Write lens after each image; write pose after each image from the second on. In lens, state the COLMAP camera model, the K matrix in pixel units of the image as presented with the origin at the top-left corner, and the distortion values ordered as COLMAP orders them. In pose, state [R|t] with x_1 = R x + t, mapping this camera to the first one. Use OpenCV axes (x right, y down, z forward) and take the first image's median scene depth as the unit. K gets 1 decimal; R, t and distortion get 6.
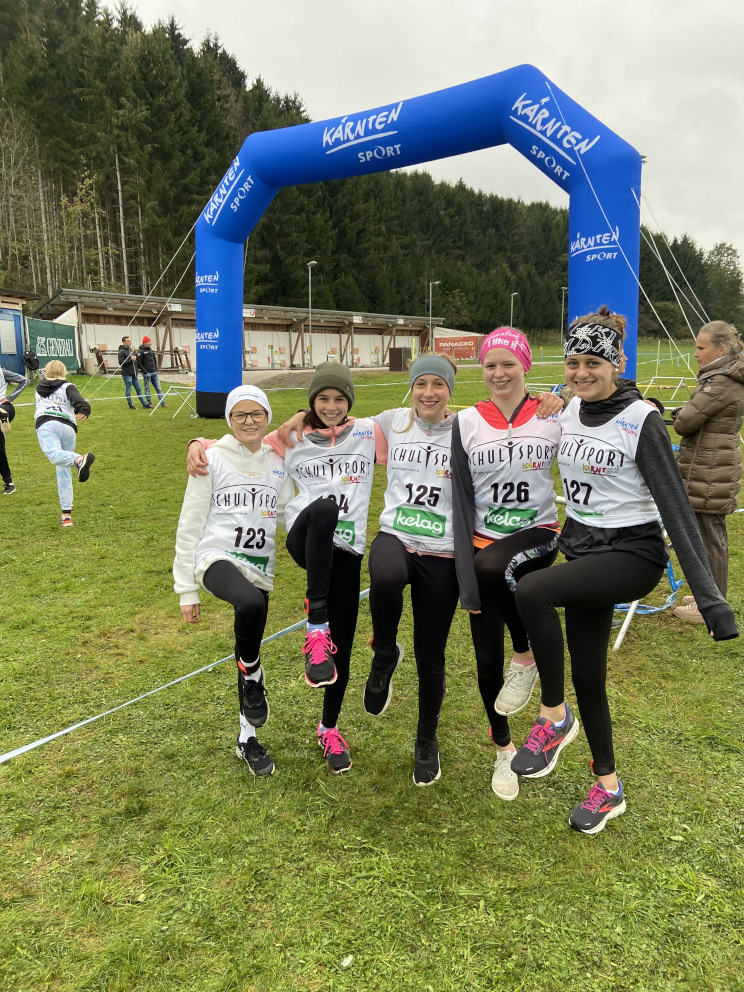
lens RADIAL K [[793.4, 0, 372.0], [0, 793.4, 496.0], [0, 0, 1]] dist [0.068385, -0.003964]
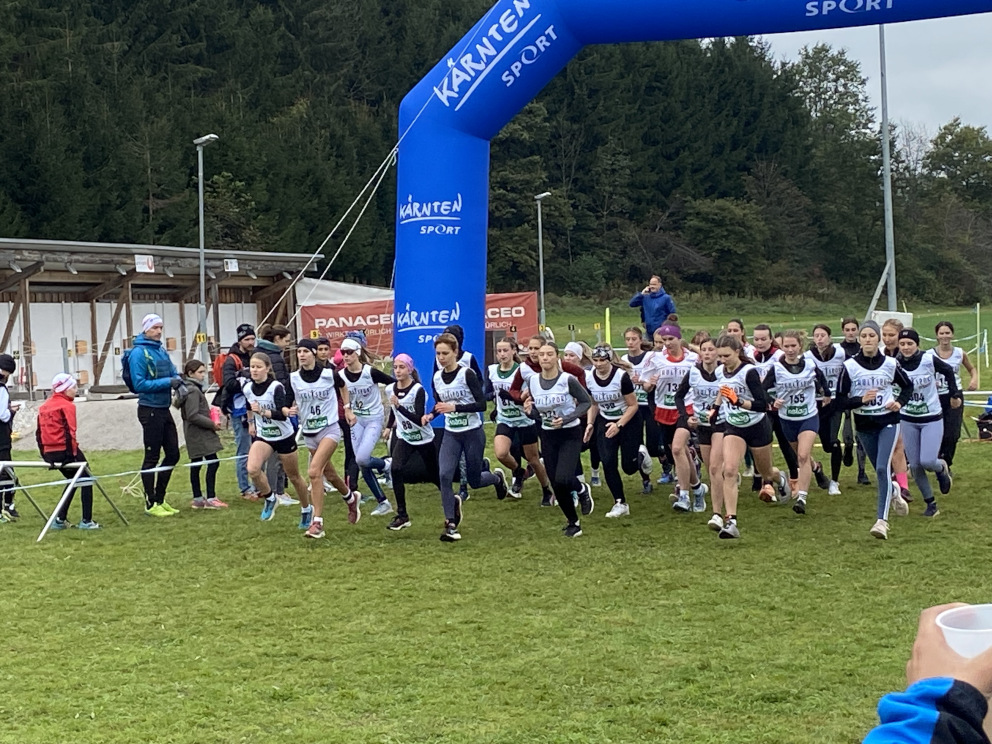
lens RADIAL K [[2370.6, 0, 496.0], [0, 2370.6, 372.0], [0, 0, 1]] dist [0.050347, 0.435183]
pose [[0.967342, -0.030769, 0.251599, -0.138524], [0.072038, 0.985046, -0.156505, 0.018103], [-0.243021, 0.169519, 0.955094, -0.110631]]
